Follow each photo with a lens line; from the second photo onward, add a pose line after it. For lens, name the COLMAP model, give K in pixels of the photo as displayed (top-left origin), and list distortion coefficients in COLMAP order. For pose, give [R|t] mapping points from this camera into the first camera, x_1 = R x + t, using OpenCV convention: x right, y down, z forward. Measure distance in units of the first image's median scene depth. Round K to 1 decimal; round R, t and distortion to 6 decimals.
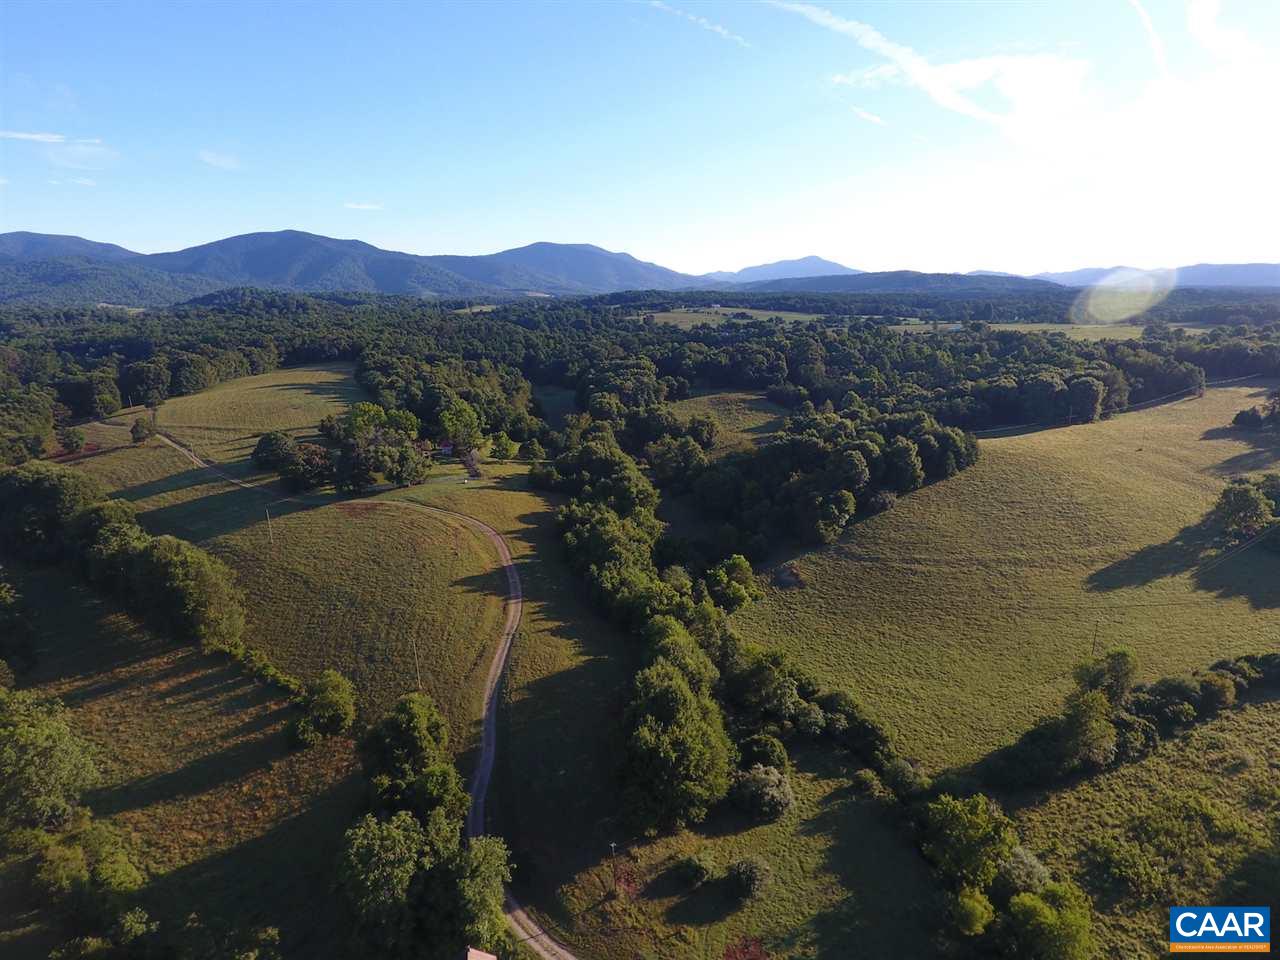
lens RADIAL K [[748.7, 0, 647.7], [0, 748.7, 507.2], [0, 0, 1]] dist [0.002544, -0.003864]
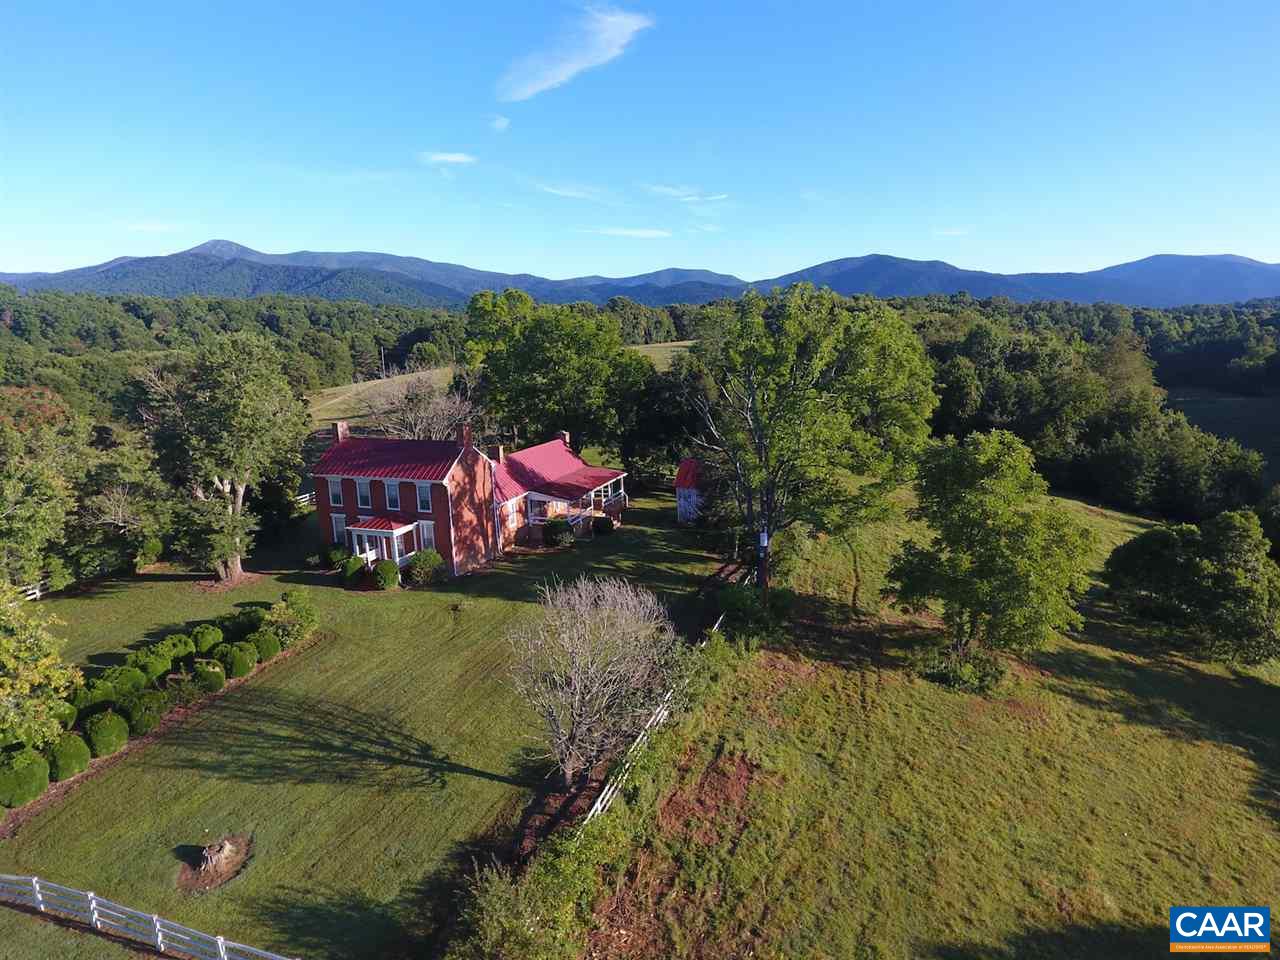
lens RADIAL K [[748.7, 0, 647.7], [0, 748.7, 507.2], [0, 0, 1]] dist [0.002544, -0.003864]
pose [[0.758147, 0.155440, -0.633286, -0.196596], [-0.176424, 0.983849, 0.030278, -0.101941], [0.627764, 0.088772, 0.773325, 1.081093]]
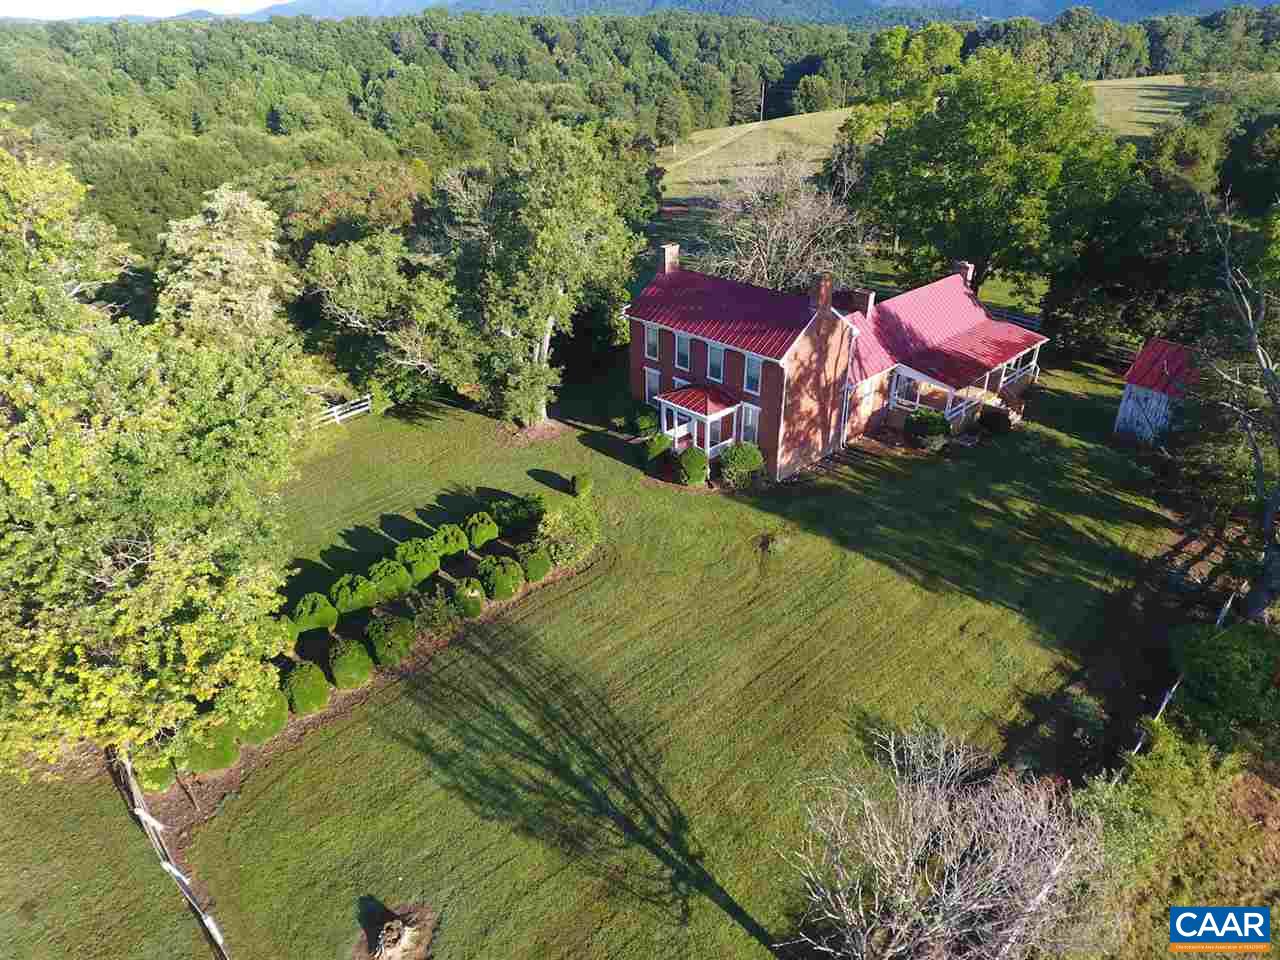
lens RADIAL K [[748.7, 0, 647.7], [0, 748.7, 507.2], [0, 0, 1]] dist [0.002544, -0.003864]
pose [[0.375755, 0.487886, -0.787893, -0.246405], [-0.246647, 0.872181, 0.422451, -0.122784], [0.893294, 0.035593, 0.448062, 1.113279]]
